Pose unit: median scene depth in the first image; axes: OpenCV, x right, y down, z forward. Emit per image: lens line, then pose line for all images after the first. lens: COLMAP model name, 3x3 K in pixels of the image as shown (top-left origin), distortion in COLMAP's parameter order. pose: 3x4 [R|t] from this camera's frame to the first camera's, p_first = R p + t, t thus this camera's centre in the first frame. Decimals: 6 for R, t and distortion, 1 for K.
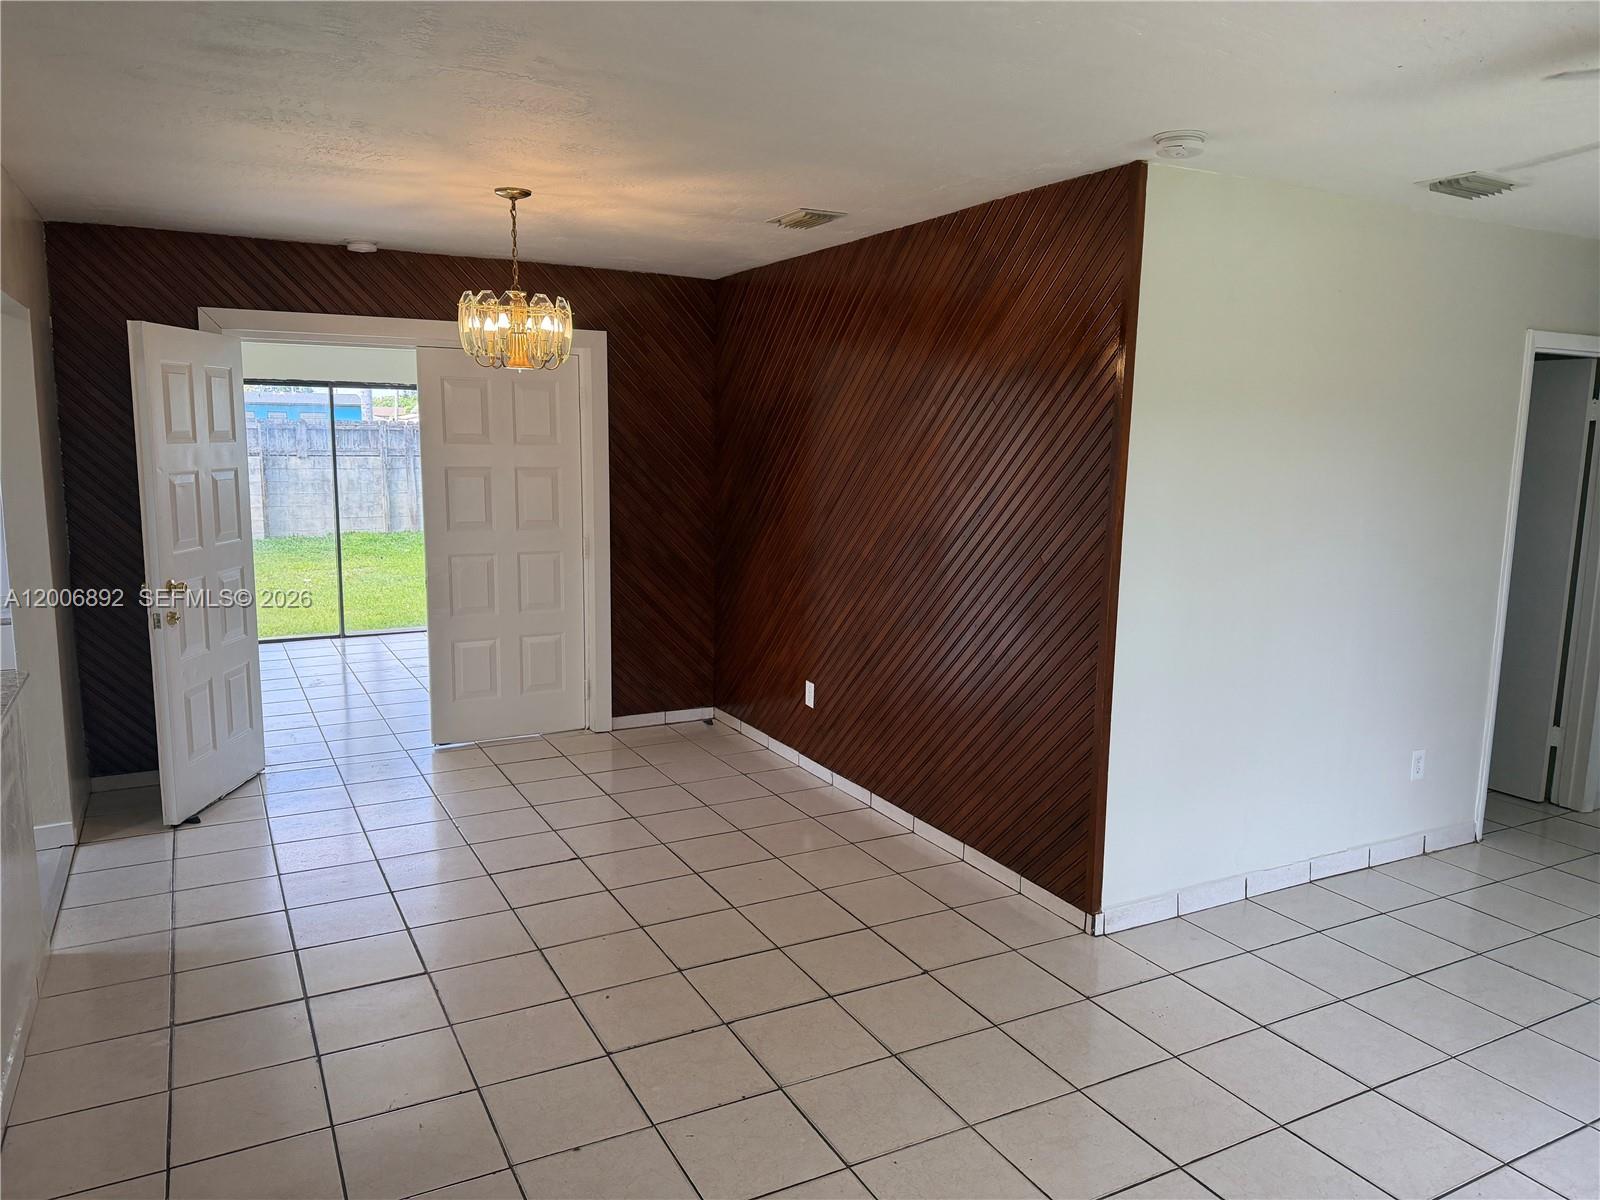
lens RADIAL K [[1116.2, 0, 803.7], [0, 1116.2, 606.8], [0, 0, 1]] dist [0.088813, -0.108645]
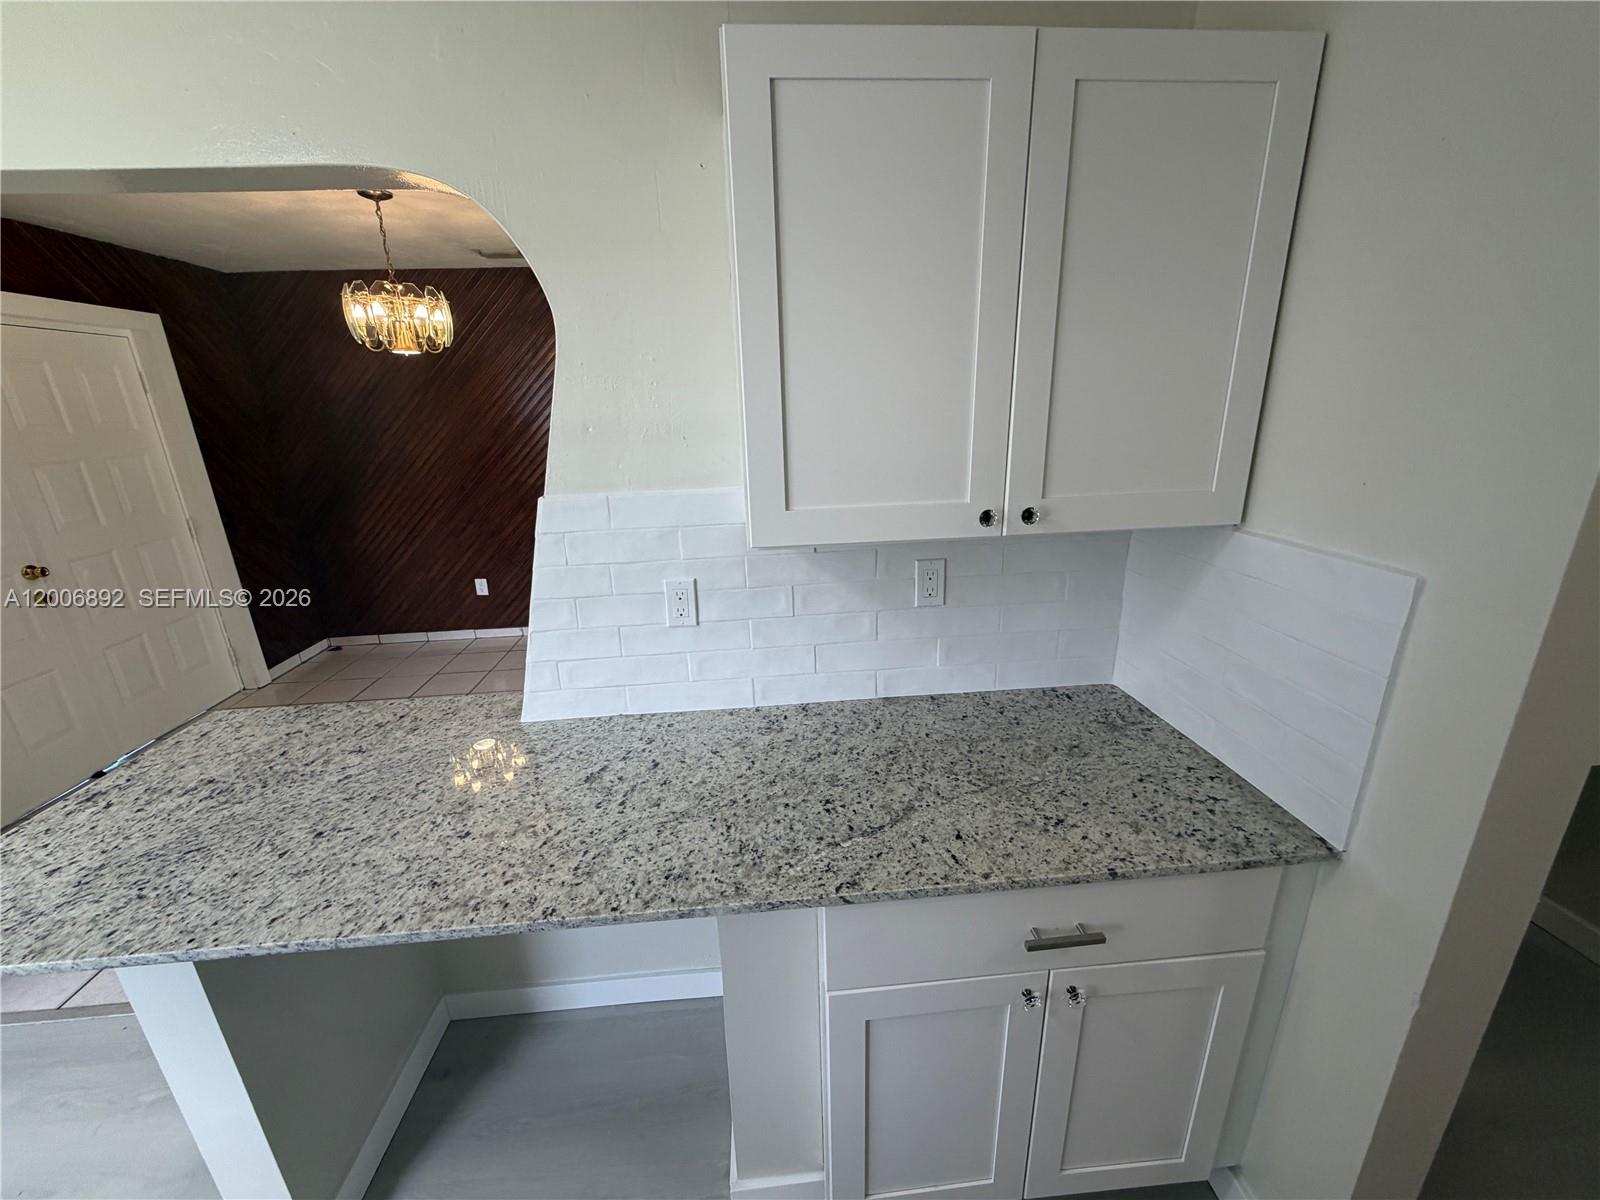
lens RADIAL K [[637.5, 0, 798.9], [0, 637.5, 604.5], [0, 0, 1]] dist [0.001286, 0.000704]
pose [[0.383887, -0.299537, 0.873446, -0.595286], [0.177524, 0.952218, 0.248528, -0.036762], [-0.906154, 0.059651, 0.418720, 0.264520]]
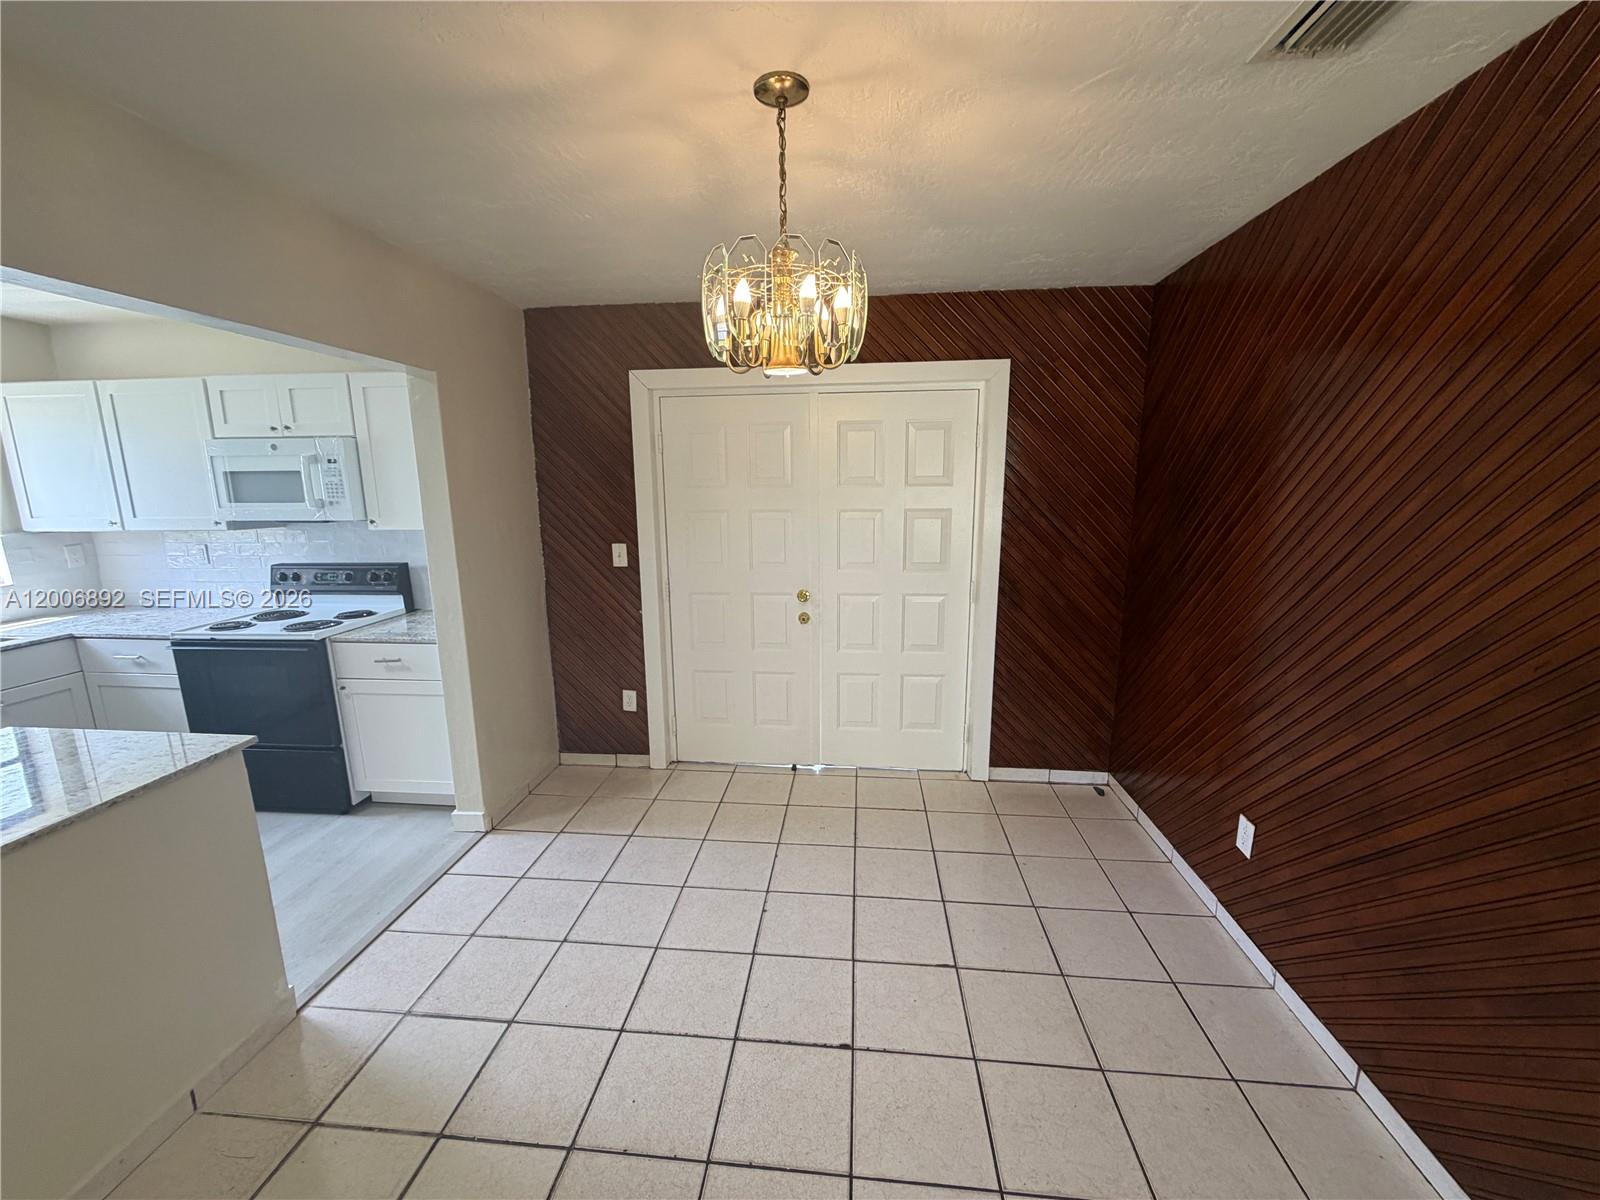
lens RADIAL K [[637.5, 0, 794.6], [0, 637.5, 602.3], [0, 0, 1]] dist [0.001286, 0.000704]
pose [[0.827550, 0.083785, -0.555105, -0.019032], [-0.063965, 0.996433, 0.055038, -0.072791], [0.557737, -0.010040, 0.829957, 0.521501]]
